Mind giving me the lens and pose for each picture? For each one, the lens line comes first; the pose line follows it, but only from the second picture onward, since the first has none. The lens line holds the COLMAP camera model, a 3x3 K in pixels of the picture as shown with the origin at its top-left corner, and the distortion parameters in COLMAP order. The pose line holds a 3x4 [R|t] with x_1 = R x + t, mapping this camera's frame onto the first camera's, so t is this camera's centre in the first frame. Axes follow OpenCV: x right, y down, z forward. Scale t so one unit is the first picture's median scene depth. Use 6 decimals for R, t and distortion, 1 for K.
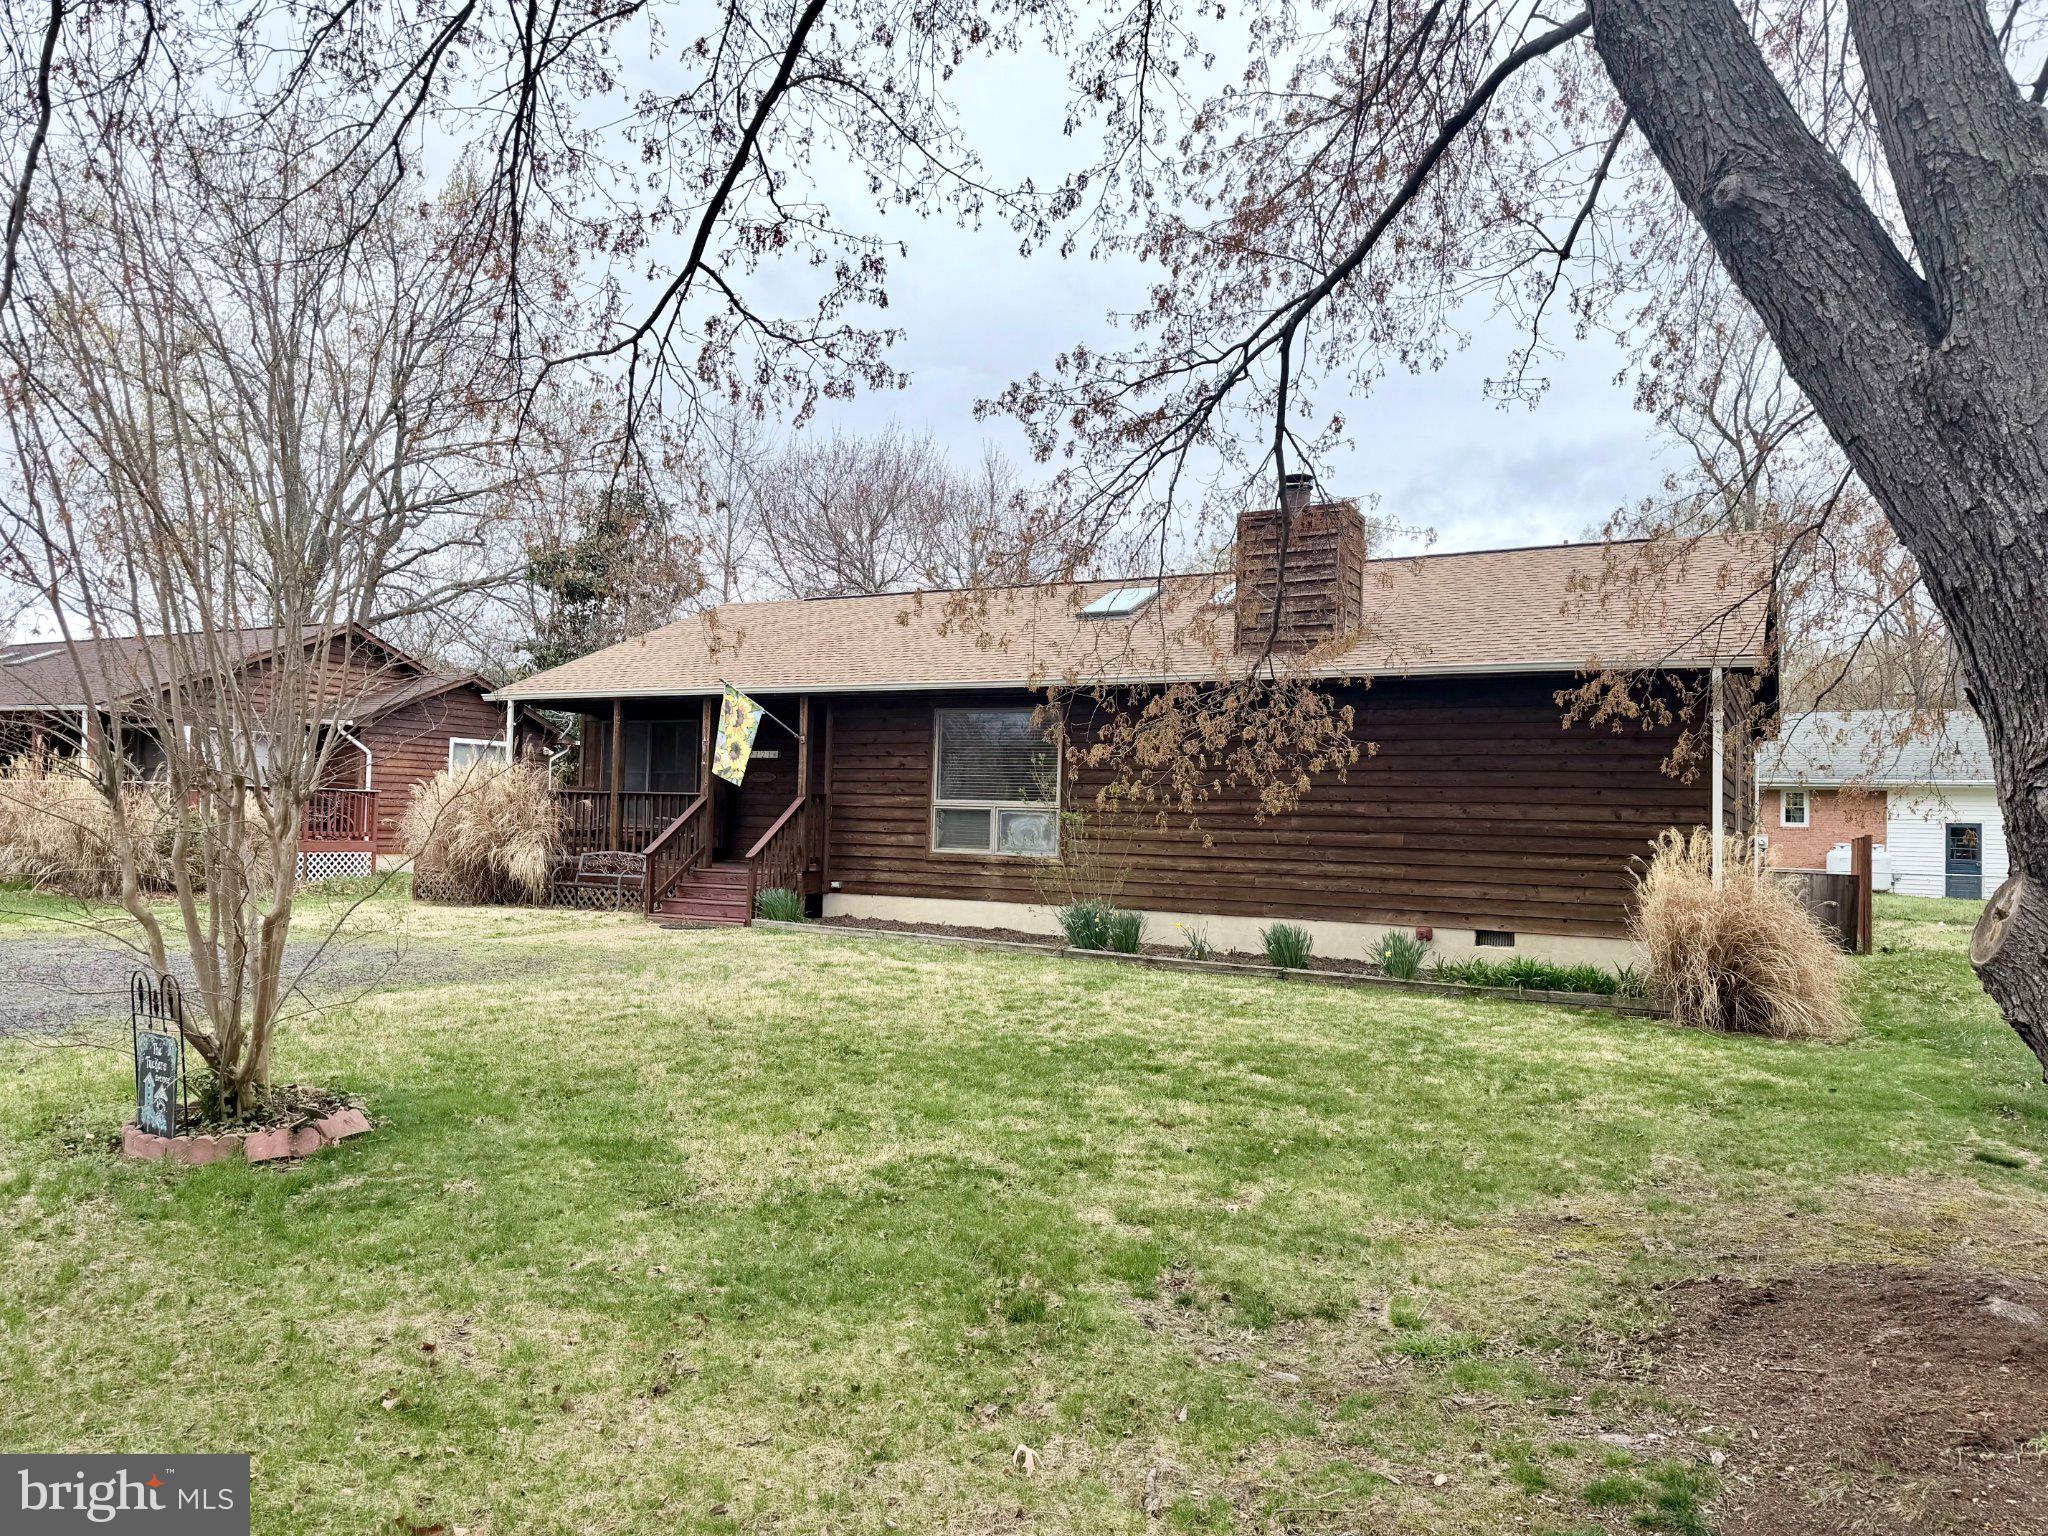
lens RADIAL K [[1439.5, 0, 1024.0], [0, 1439.5, 768.0], [0, 0, 1]] dist [-0.000335, -0.000553]
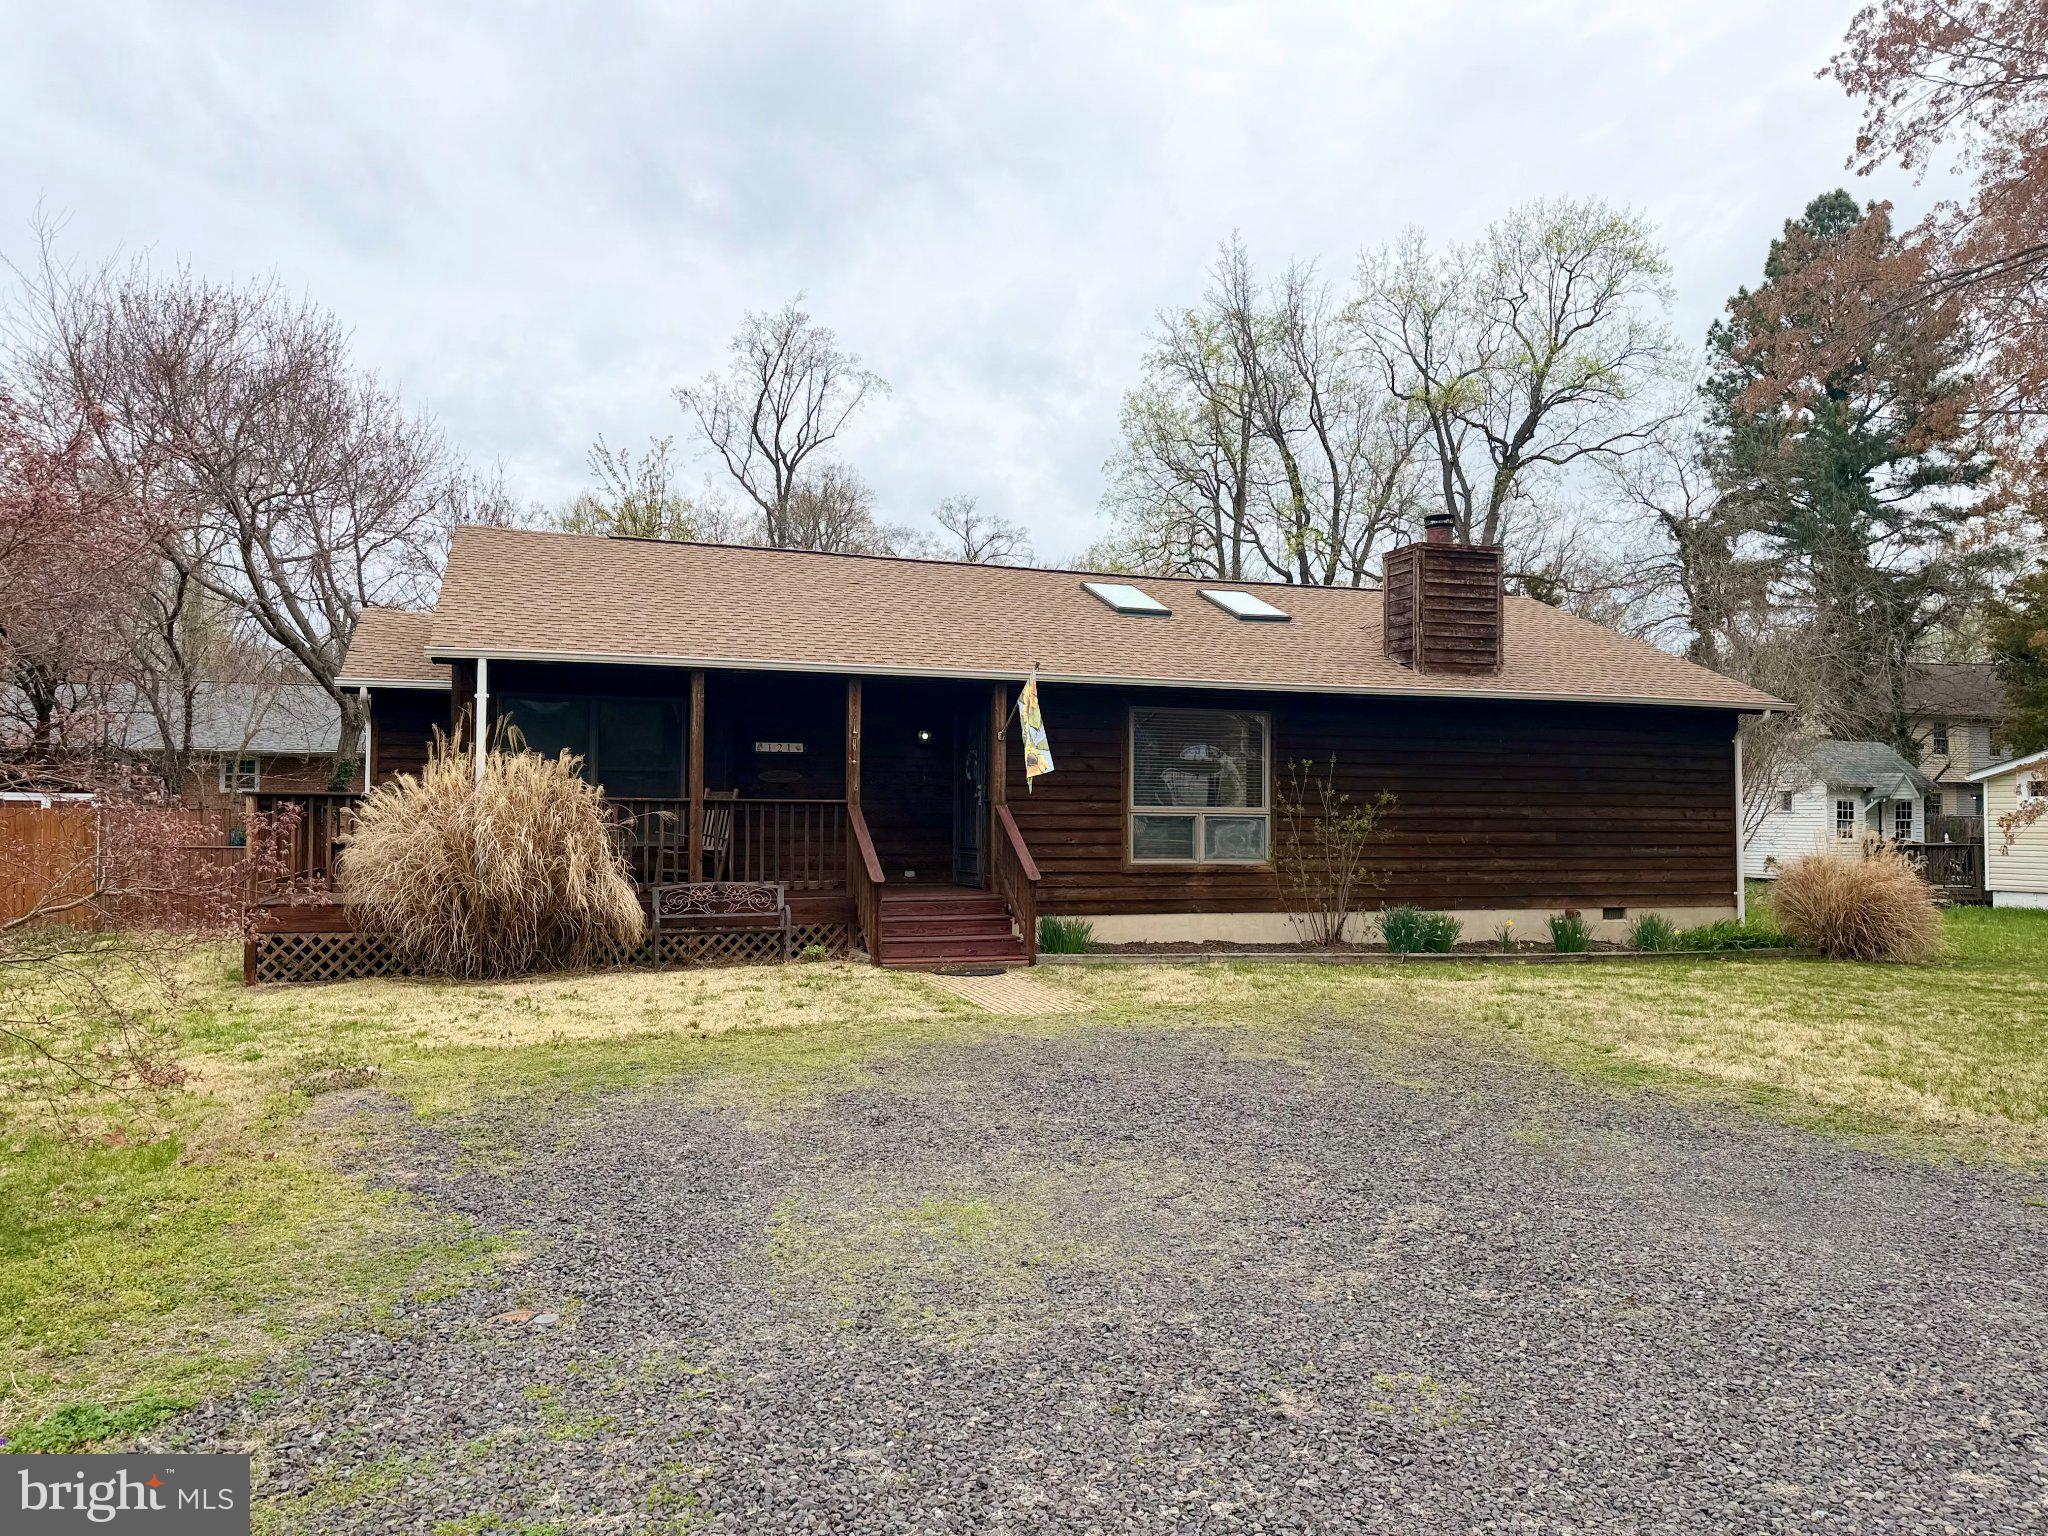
lens RADIAL K [[1439.5, 0, 1024.0], [0, 1439.5, 768.0], [0, 0, 1]] dist [-0.000335, -0.000553]
pose [[0.664355, 0.006306, 0.747391, -0.876671], [-0.018212, 0.999804, 0.007752, -0.008686], [-0.747195, -0.018762, 0.664340, 0.501080]]
